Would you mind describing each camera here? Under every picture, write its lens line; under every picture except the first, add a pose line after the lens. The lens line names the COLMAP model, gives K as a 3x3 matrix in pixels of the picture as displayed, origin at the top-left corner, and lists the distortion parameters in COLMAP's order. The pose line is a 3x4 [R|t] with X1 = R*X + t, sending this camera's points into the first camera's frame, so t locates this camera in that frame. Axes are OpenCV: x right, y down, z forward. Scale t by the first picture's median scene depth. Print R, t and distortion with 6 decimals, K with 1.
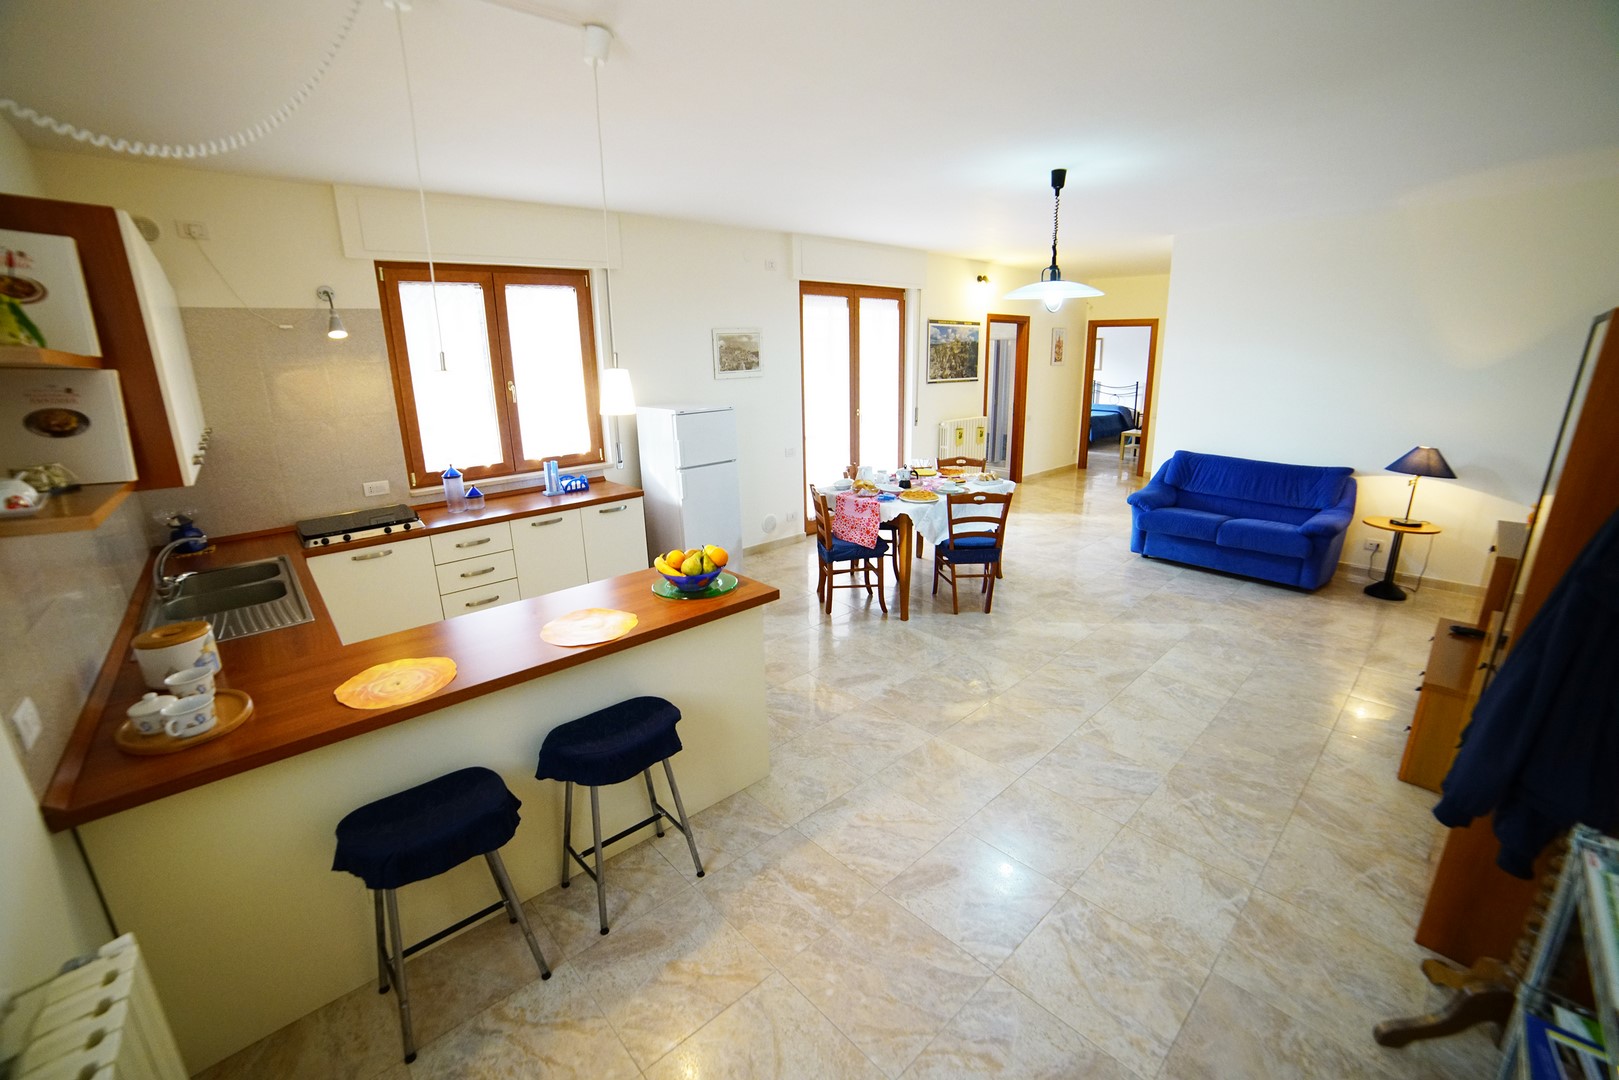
lens RADIAL K [[664.5, 0, 809.5], [0, 664.5, 540.0], [0, 0, 1]] dist [-0.091086, 0.032435]
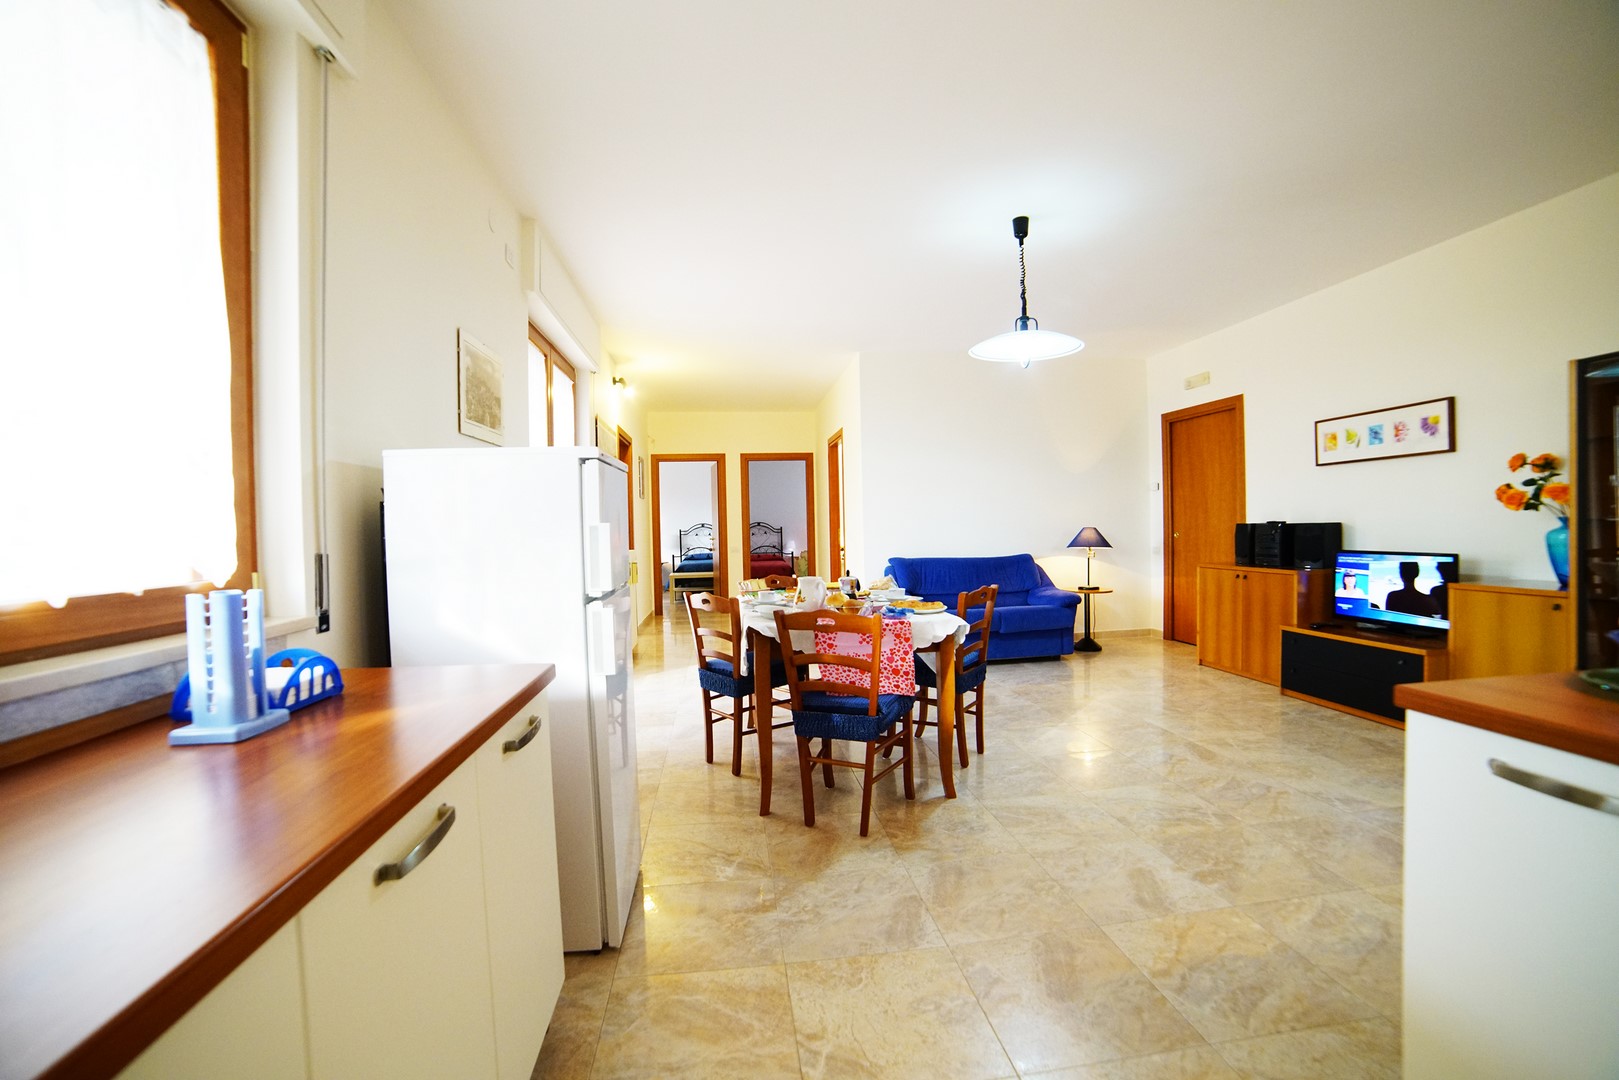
lens RADIAL K [[664.5, 0, 809.5], [0, 664.5, 540.0], [0, 0, 1]] dist [-0.091086, 0.032435]
pose [[0.578283, -0.013411, 0.815726, -0.504591], [0.234025, 0.960572, -0.150113, -0.060857], [-0.781551, 0.277708, 0.558620, 0.777137]]
